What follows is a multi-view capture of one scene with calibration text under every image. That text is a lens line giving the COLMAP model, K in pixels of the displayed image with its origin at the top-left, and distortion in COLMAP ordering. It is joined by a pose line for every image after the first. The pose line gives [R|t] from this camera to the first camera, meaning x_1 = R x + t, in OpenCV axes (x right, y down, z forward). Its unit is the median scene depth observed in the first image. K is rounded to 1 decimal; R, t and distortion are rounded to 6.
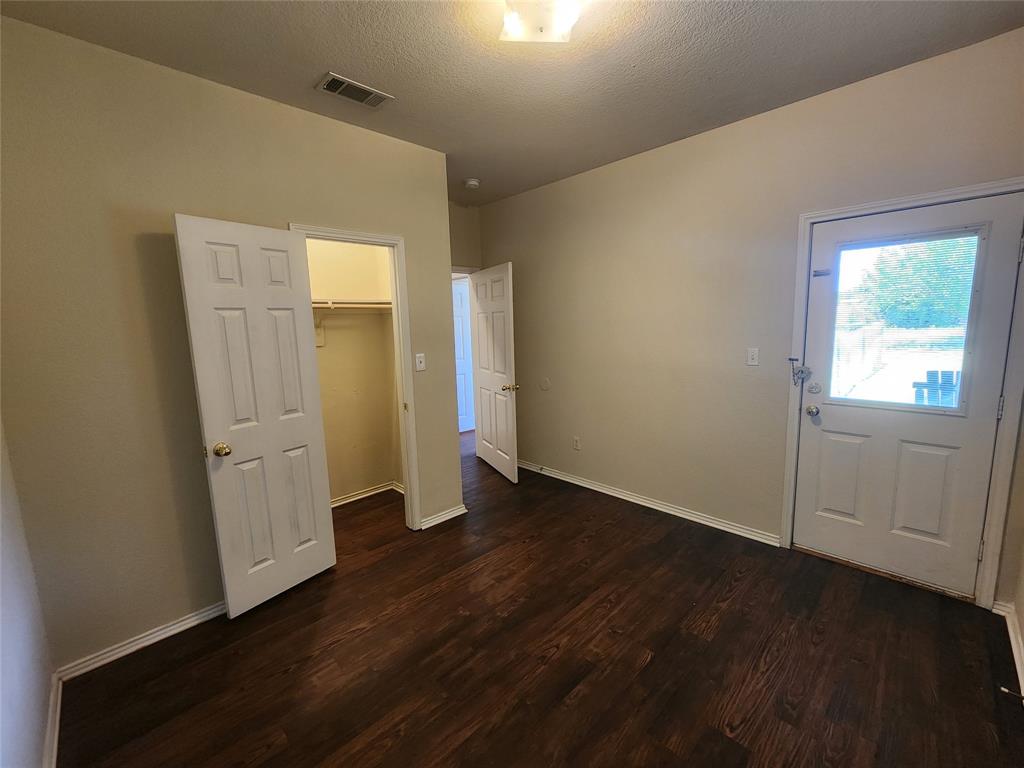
lens RADIAL K [[422.4, 0, 516.9], [0, 422.4, 381.6], [0, 0, 1]] dist [0.000788, 0.000316]
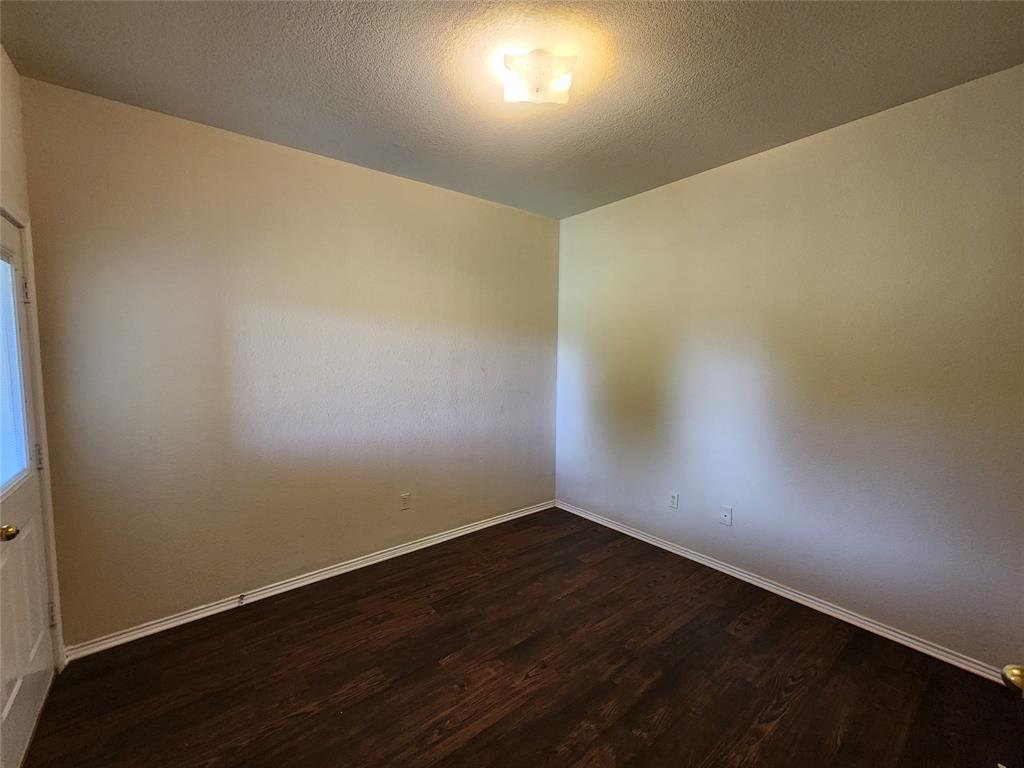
lens RADIAL K [[422.4, 0, 512.0], [0, 422.4, 386.2], [0, 0, 1]] dist [0.000788, 0.000316]
pose [[-0.991534, 0.021205, 0.128108, -0.009973], [0.049238, 0.974295, 0.219829, -0.254100], [-0.120153, 0.224275, -0.967090, 1.803199]]
